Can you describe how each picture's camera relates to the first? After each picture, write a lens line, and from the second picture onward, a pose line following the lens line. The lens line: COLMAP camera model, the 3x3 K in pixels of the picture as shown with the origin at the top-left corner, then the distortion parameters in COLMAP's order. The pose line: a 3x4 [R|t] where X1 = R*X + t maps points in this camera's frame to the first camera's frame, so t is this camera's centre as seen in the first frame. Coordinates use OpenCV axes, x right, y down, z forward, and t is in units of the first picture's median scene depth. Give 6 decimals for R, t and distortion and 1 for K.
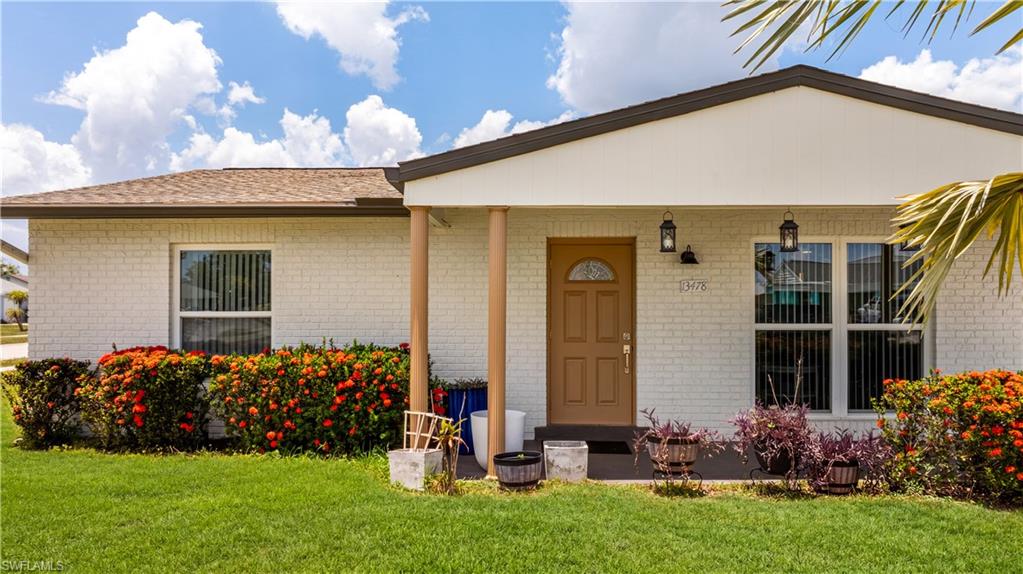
lens RADIAL K [[699.2, 0, 553.7], [0, 699.2, 290.5], [0, 0, 1]] dist [-0.001234, -0.003164]
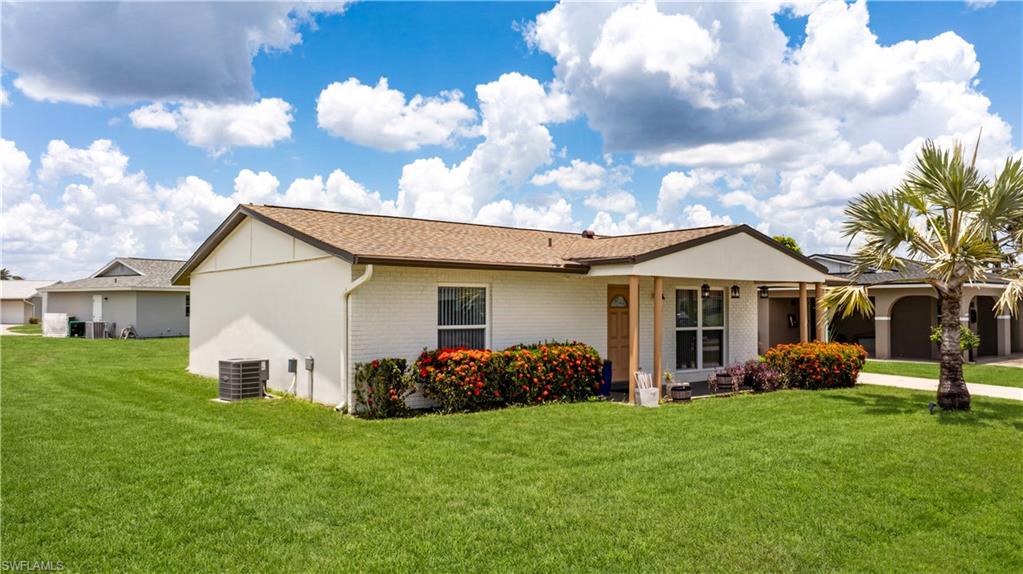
lens RADIAL K [[730.9, 0, 511.5], [0, 730.9, 287.0], [0, 0, 1]] dist [-0.022549, 0.002992]
pose [[0.763747, 0.019455, 0.645223, -1.518709], [-0.013521, 0.999809, -0.014141, -0.036678], [-0.645374, 0.002076, 0.763864, -0.361116]]
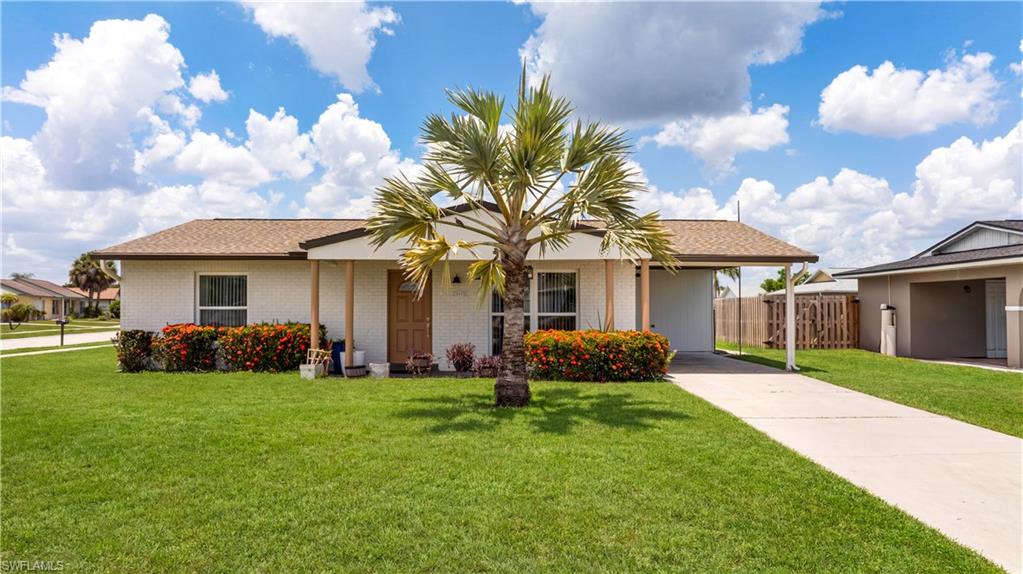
lens RADIAL K [[699.2, 0, 553.7], [0, 699.2, 290.5], [0, 0, 1]] dist [-0.001234, -0.003164]
pose [[0.999174, 0.001558, 0.040598, 0.385956], [-0.001447, 0.999995, -0.002752, -0.010668], [-0.040602, 0.002691, 0.999172, -1.023308]]
